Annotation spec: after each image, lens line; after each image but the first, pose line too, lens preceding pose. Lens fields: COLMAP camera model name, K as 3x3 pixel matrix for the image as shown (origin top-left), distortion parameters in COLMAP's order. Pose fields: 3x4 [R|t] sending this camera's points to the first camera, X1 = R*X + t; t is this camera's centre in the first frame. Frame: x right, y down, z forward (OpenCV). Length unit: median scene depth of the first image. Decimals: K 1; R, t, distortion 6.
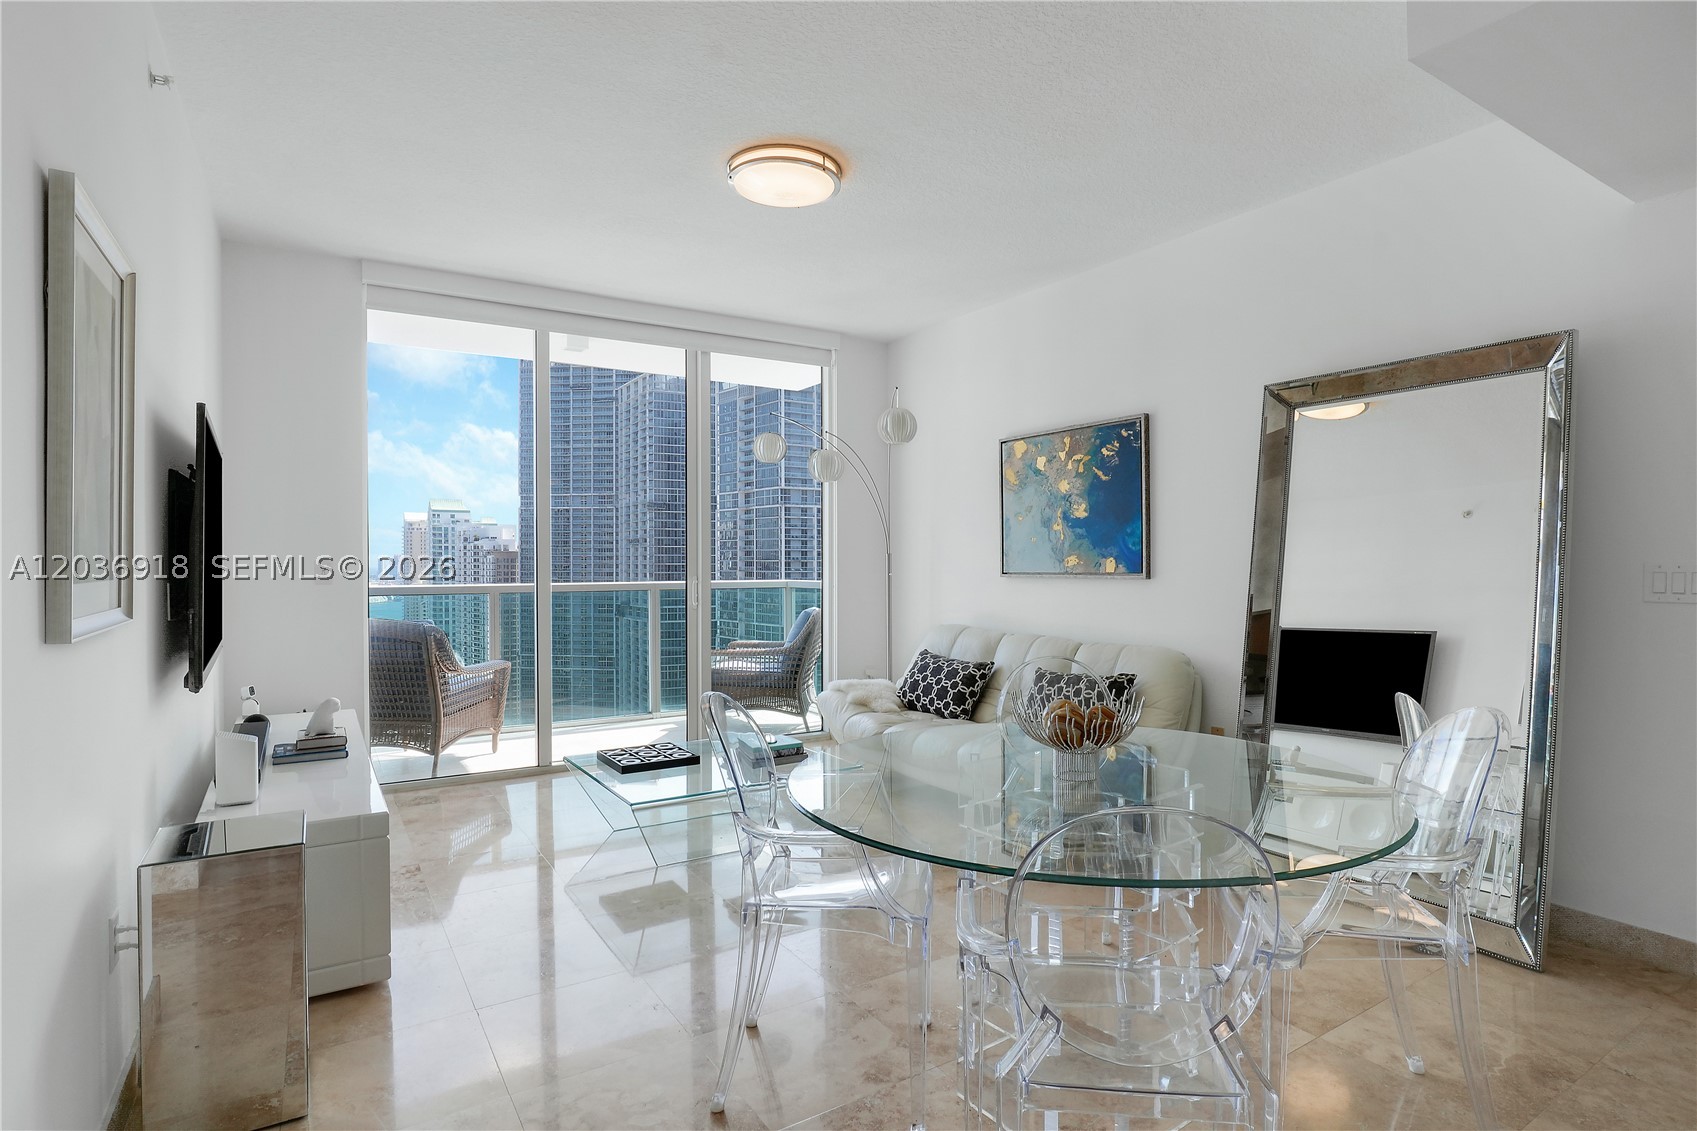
lens RADIAL K [[862.8, 0, 872.2], [0, 862.8, 560.0], [0, 0, 1]] dist [-0.024566, 0.003342]
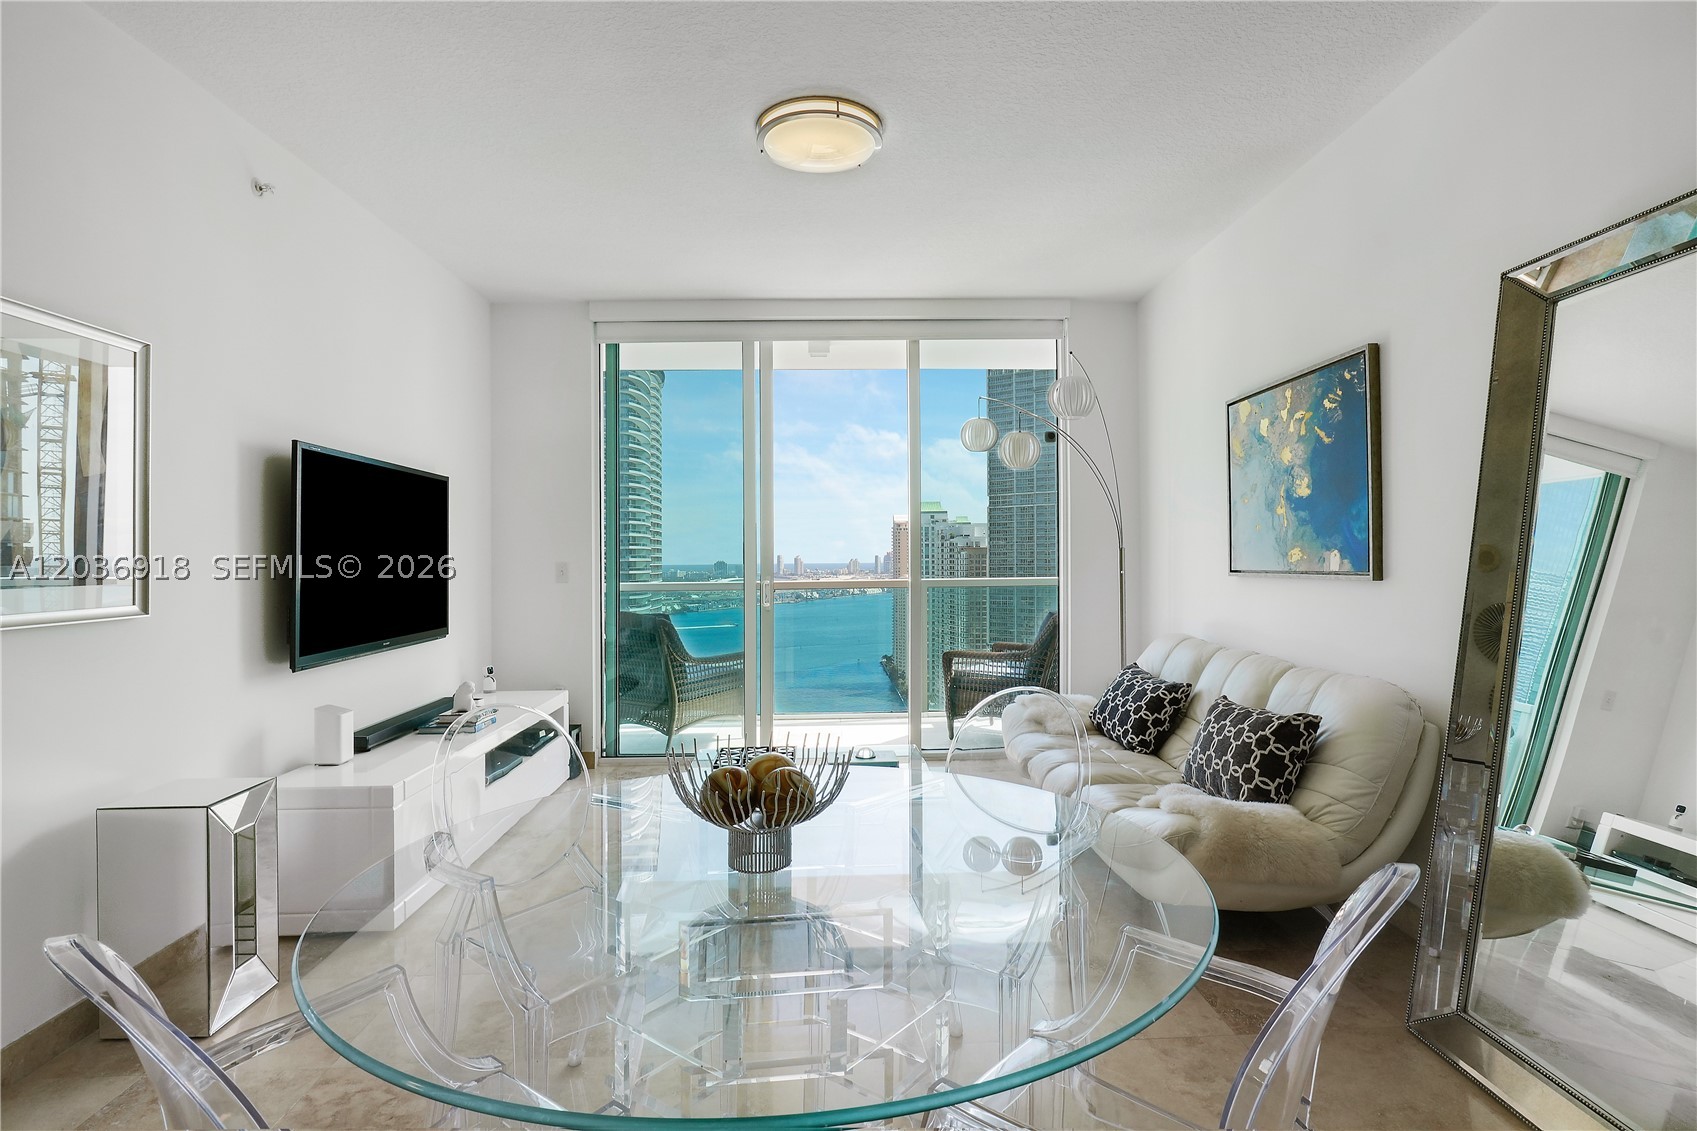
lens RADIAL K [[862.8, 0, 847.4], [0, 862.8, 556.6], [0, 0, 1]] dist [-0.024566, 0.003342]
pose [[0.850886, -0.009247, -0.525269, 0.282635], [0.010357, 0.999946, -0.000825, -0.001050], [0.525248, -0.004738, 0.850936, 0.163797]]
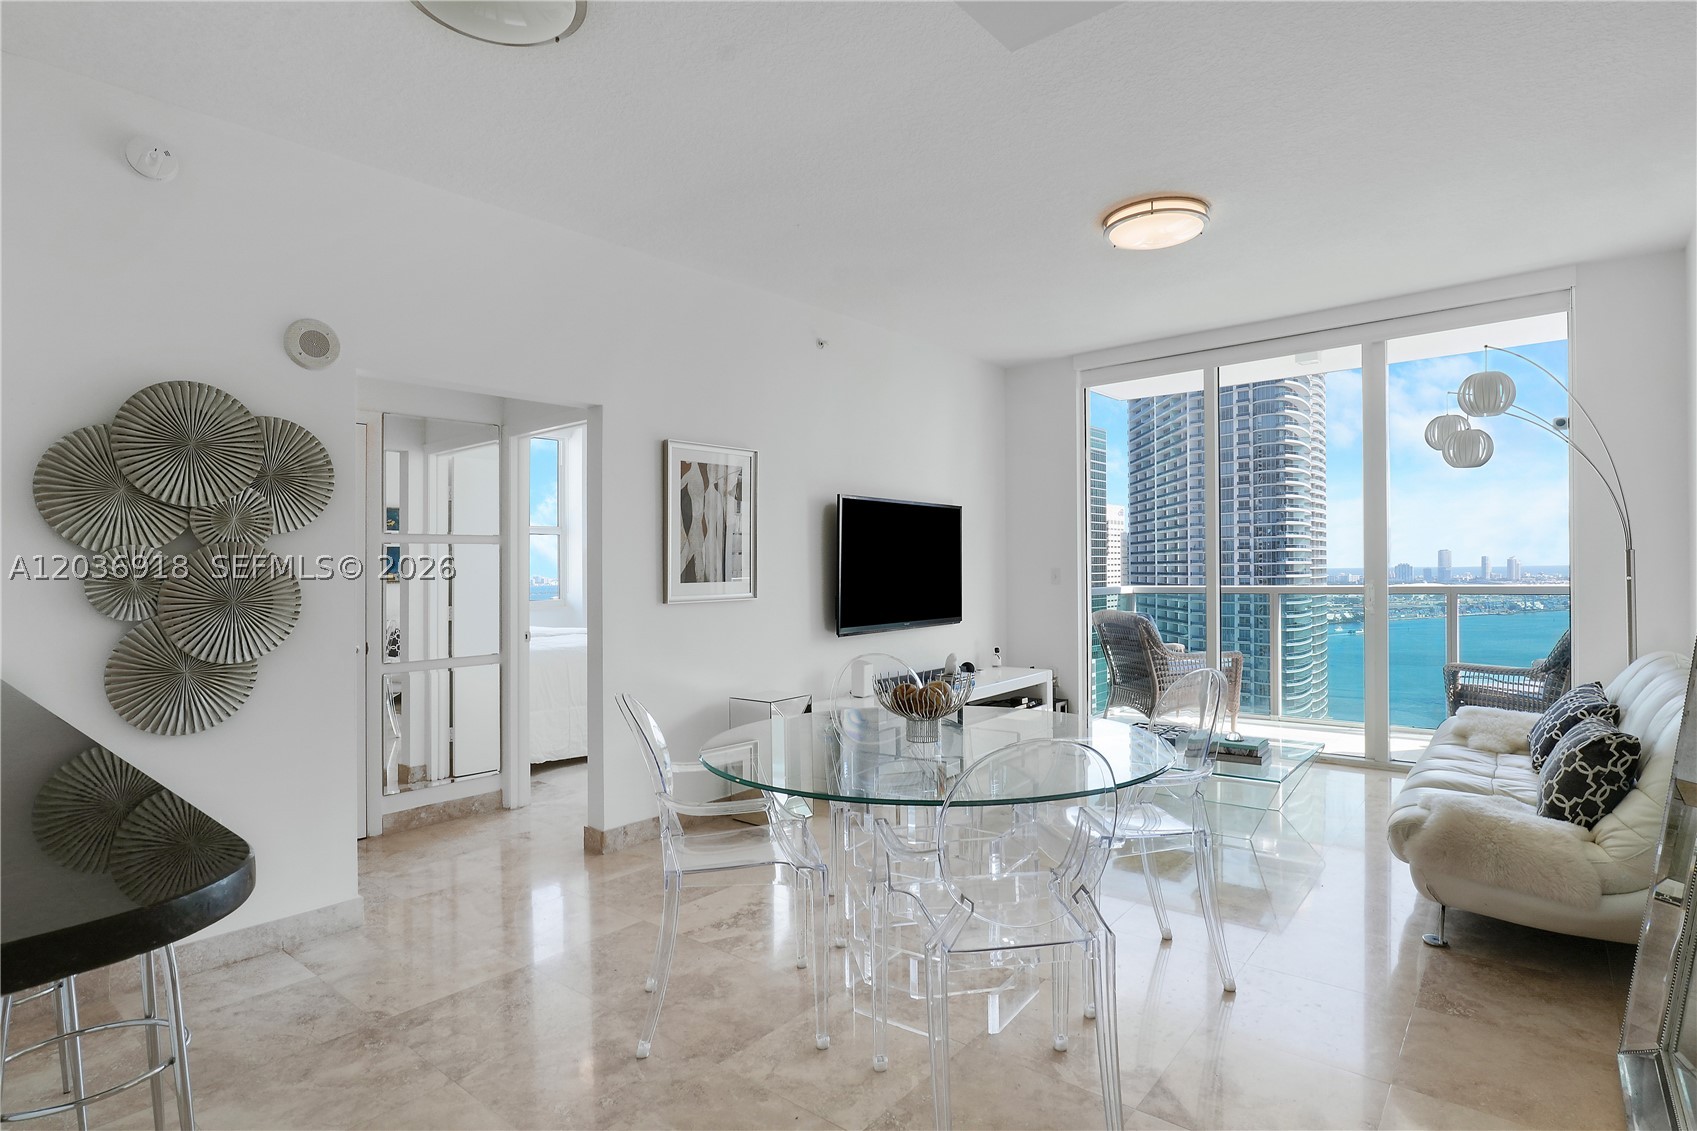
lens RADIAL K [[843.5, 0, 846.4], [0, 843.5, 588.3], [0, 0, 1]] dist [-0.038407, 0.005625]
pose [[0.275933, 0.018002, -0.961008, 0.589349], [0.015023, 0.999622, 0.023039, -0.002327], [0.961059, -0.020795, 0.275558, 0.212593]]
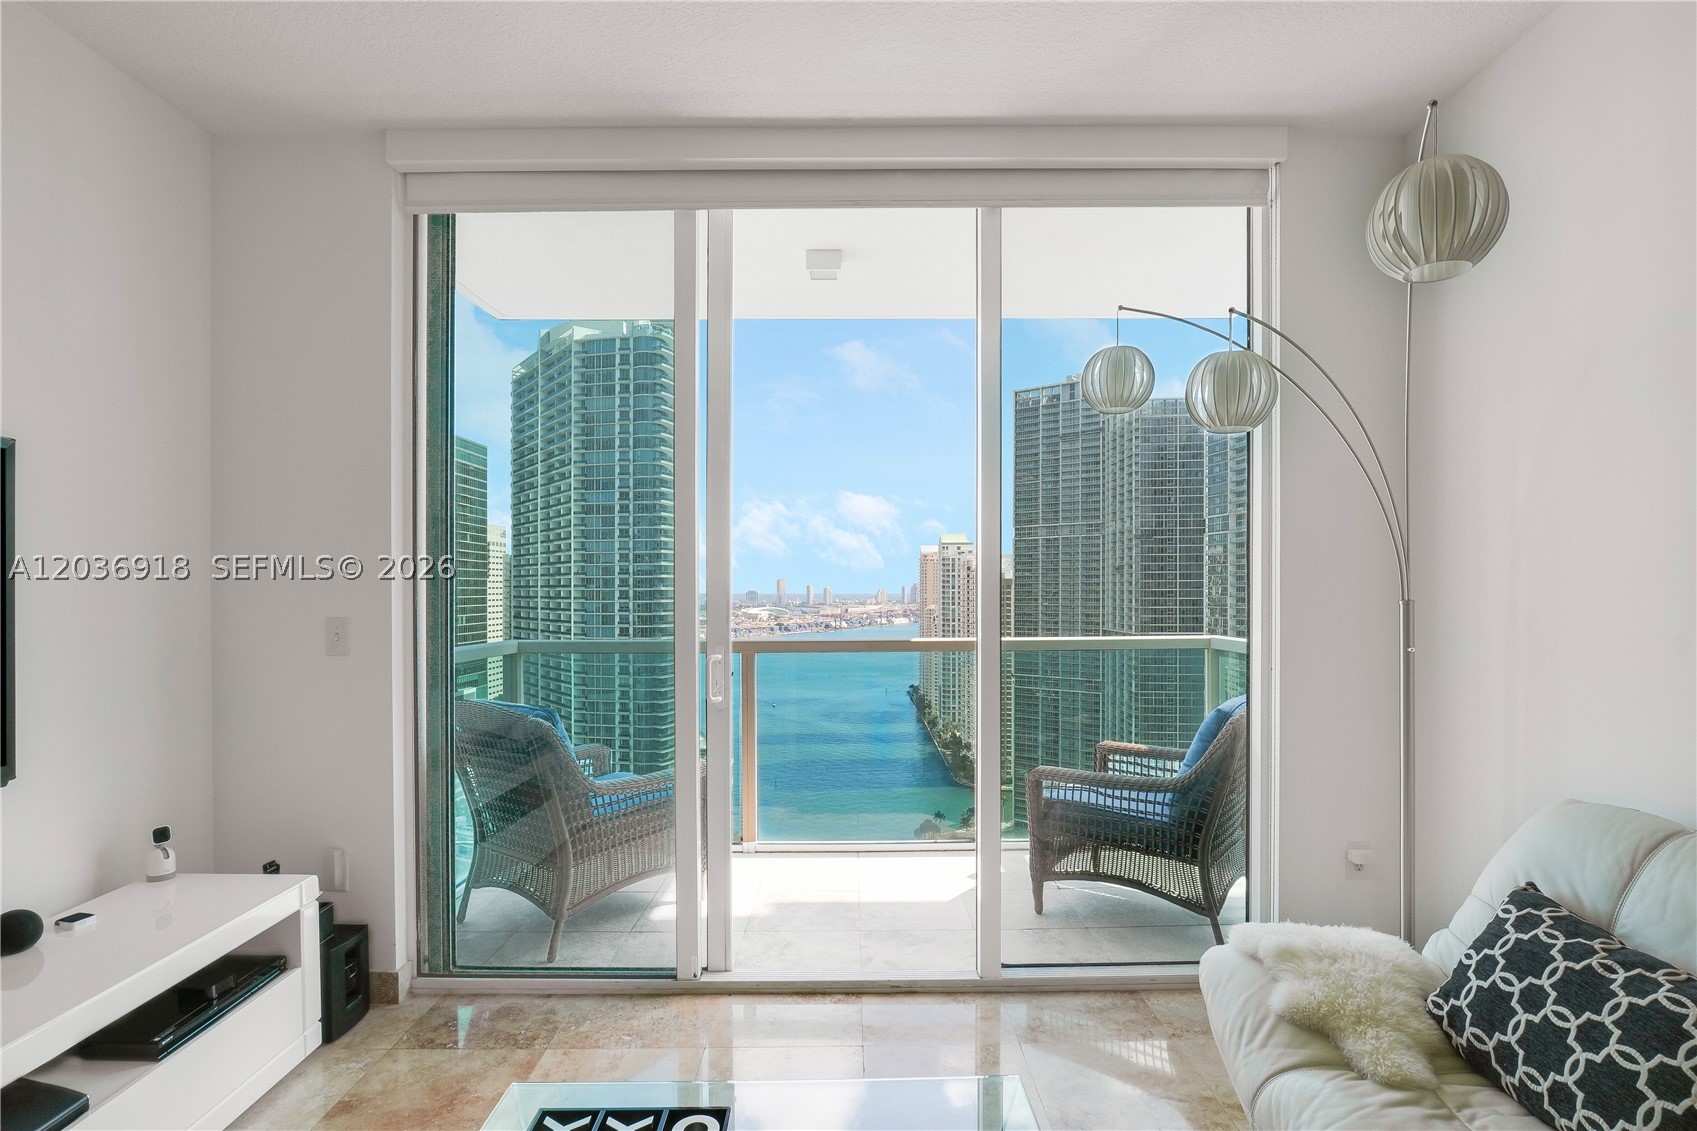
lens RADIAL K [[843.5, 0, 851.5], [0, 843.5, 586.8], [0, 0, 1]] dist [-0.038407, 0.005625]
pose [[0.835969, -0.002288, -0.548771, 0.015597], [0.002478, 0.999997, -0.000393, -0.019337], [0.548770, -0.001031, 0.835972, 0.609256]]
